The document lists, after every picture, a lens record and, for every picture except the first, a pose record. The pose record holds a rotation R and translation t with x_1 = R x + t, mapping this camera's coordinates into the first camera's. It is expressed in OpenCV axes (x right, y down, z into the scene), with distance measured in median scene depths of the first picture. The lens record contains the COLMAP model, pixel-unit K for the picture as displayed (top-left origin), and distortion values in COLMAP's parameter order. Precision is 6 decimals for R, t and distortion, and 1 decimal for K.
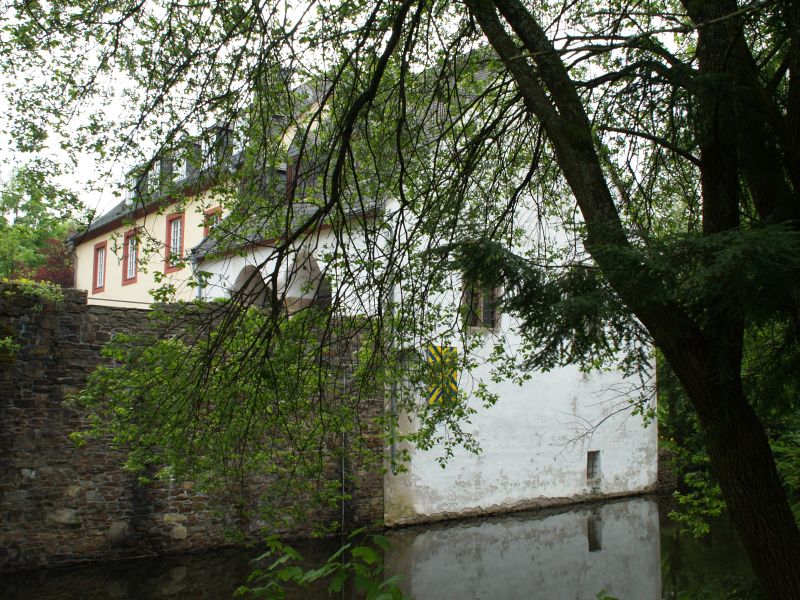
lens RADIAL K [[852.7, 0, 400.0], [0, 852.7, 300.0], [0, 0, 1]] dist [-0.158041, 0.174560]
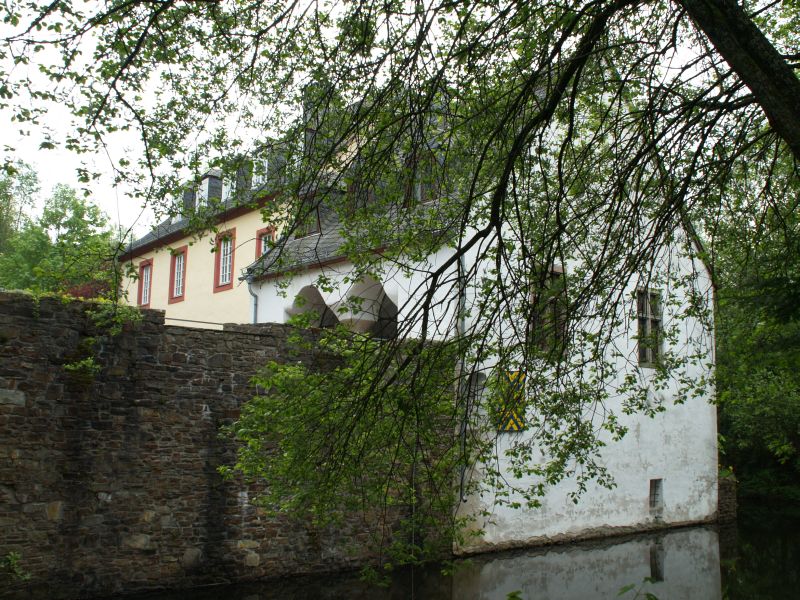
lens RADIAL K [[852.7, 0, 400.0], [0, 852.7, 300.0], [0, 0, 1]] dist [-0.158041, 0.174560]
pose [[0.999553, 0.012058, -0.027372, -0.067101], [-0.012702, 0.999644, -0.023463, -0.003708], [0.027080, 0.023800, 0.999350, 0.020900]]
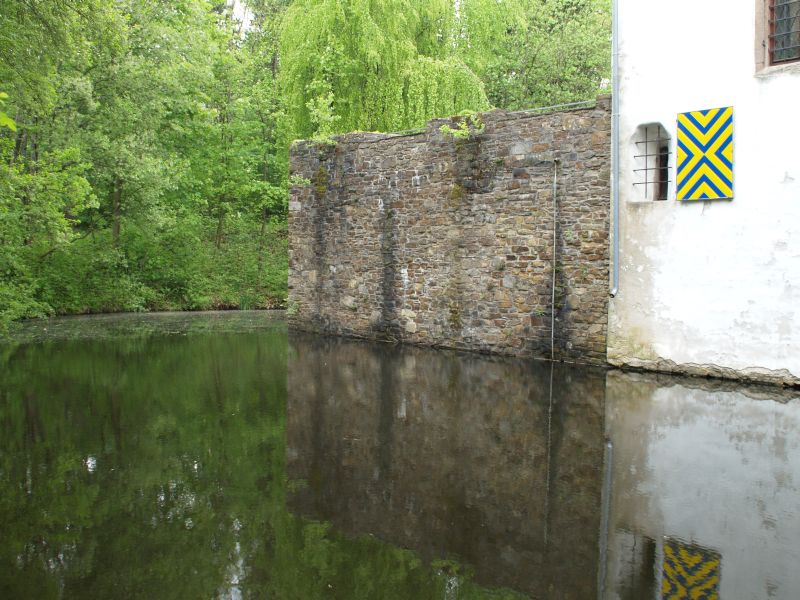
lens RADIAL K [[852.7, 0, 400.0], [0, 852.7, 300.0], [0, 0, 1]] dist [-0.158041, 0.174560]
pose [[-0.008437, 0.040119, -0.999159, 0.884036], [0.110109, 0.993156, 0.038948, 0.189506], [0.993884, -0.109687, -0.012797, 0.979580]]
